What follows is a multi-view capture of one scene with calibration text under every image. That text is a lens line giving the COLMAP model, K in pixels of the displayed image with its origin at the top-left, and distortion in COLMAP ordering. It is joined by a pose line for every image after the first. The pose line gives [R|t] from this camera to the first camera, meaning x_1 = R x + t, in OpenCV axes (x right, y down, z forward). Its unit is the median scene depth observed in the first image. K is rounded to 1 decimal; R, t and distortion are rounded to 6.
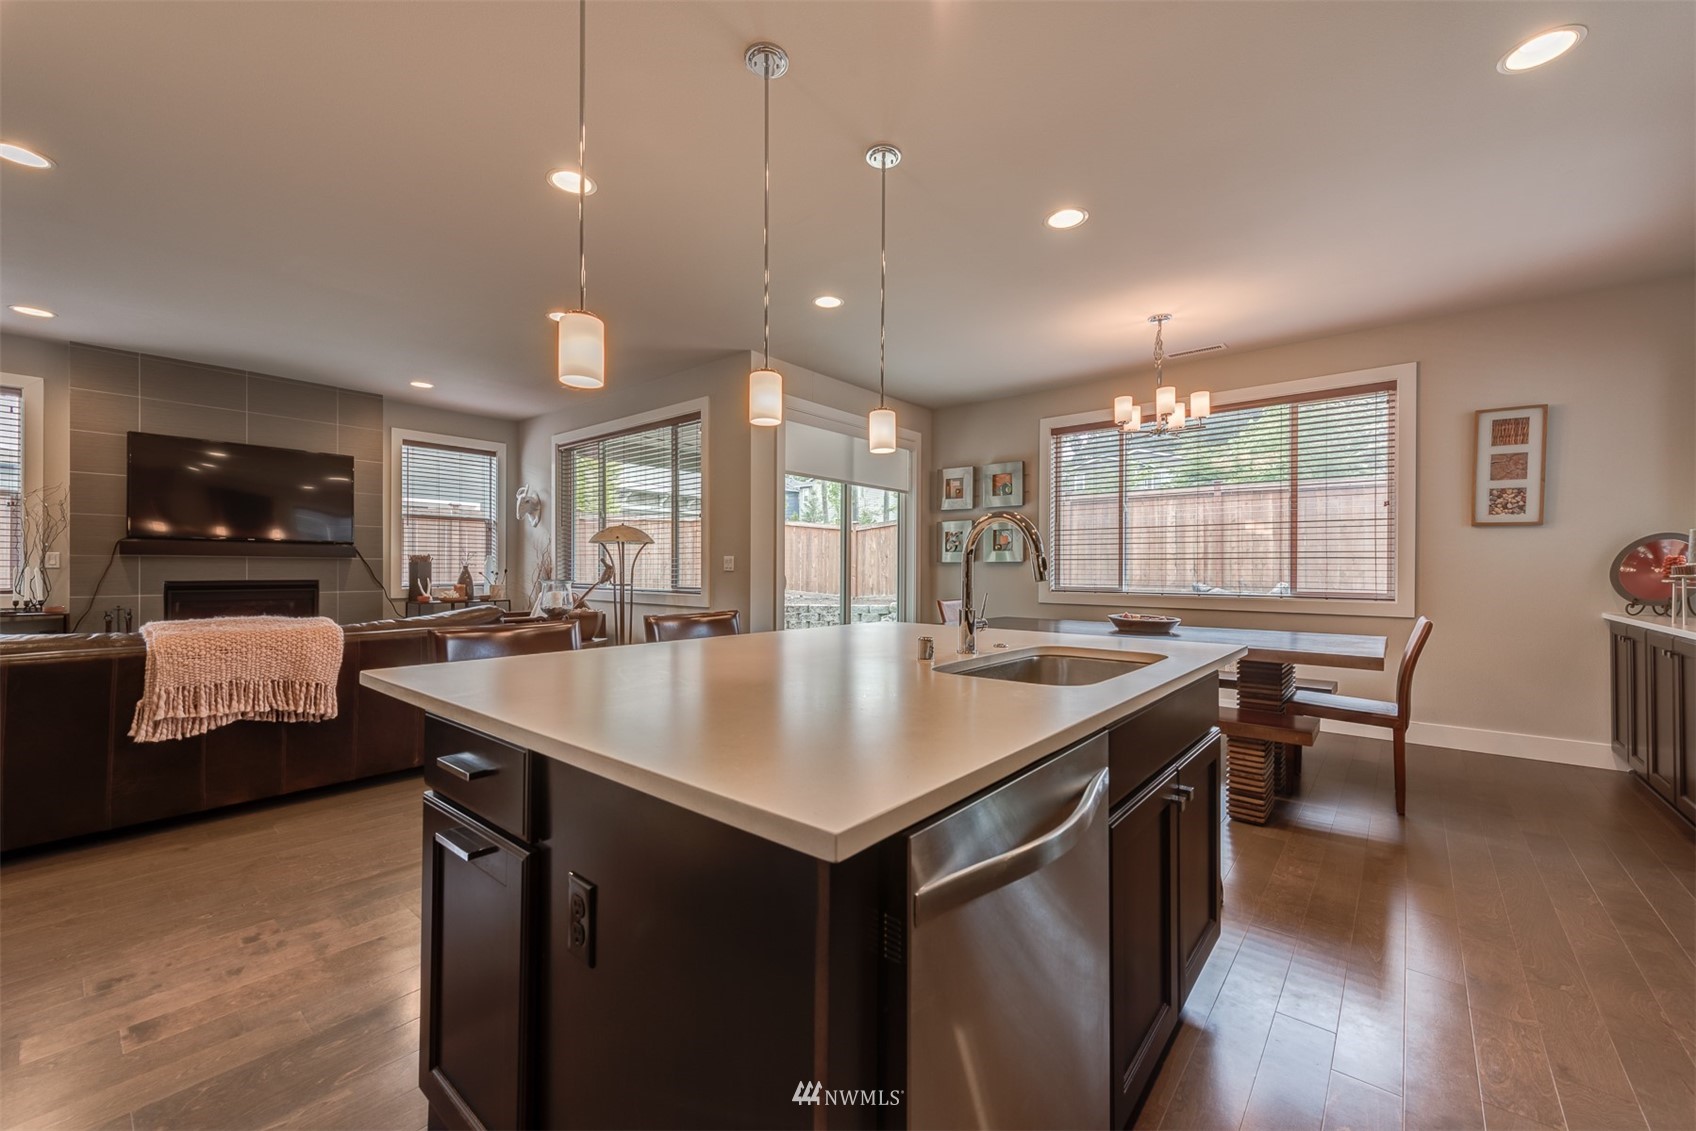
lens RADIAL K [[663.7, 0, 853.9], [0, 663.7, 567.2], [0, 0, 1]] dist [0.009080, 0.000050]
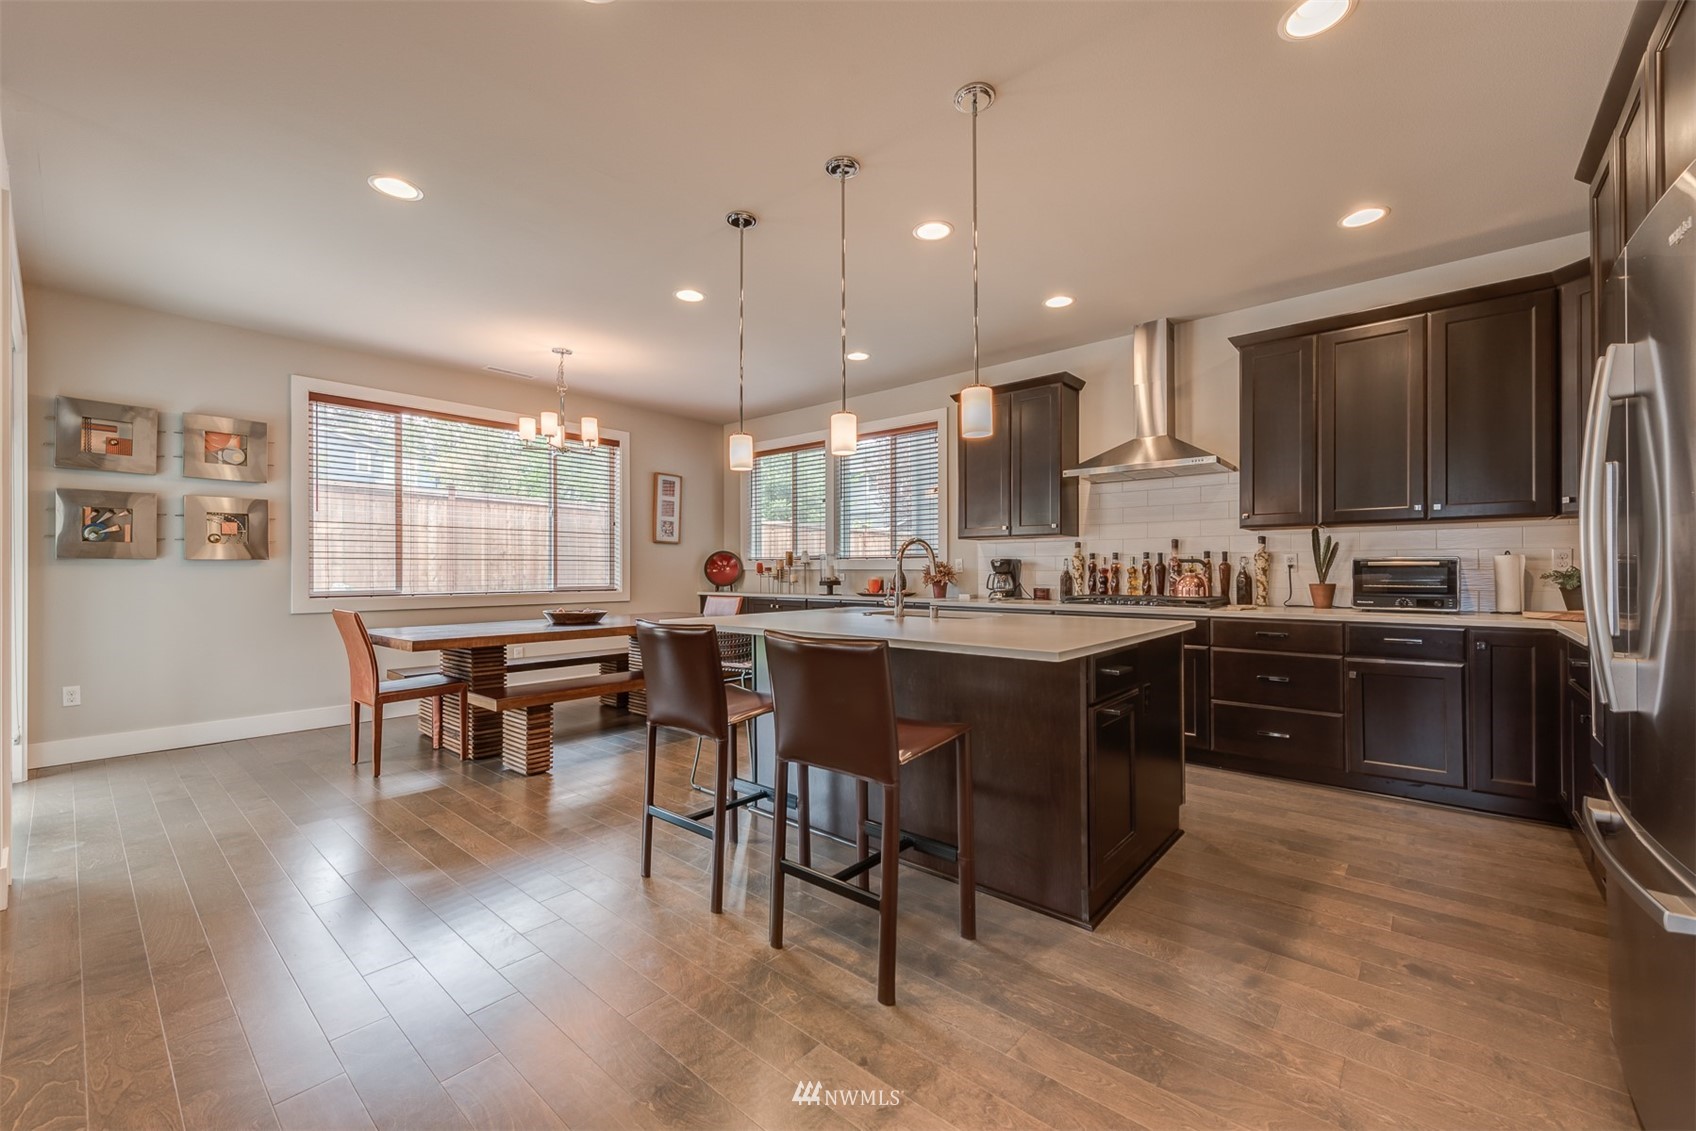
lens RADIAL K [[680.3, 0, 848.0], [0, 680.3, 565.5], [0, 0, 1]] dist [0.000318, -0.000187]
pose [[0.017845, 0.004932, 0.999829, -0.724477], [0.000315, 0.999988, -0.004938, 0.003484], [-0.999841, 0.000403, 0.017843, 0.495340]]
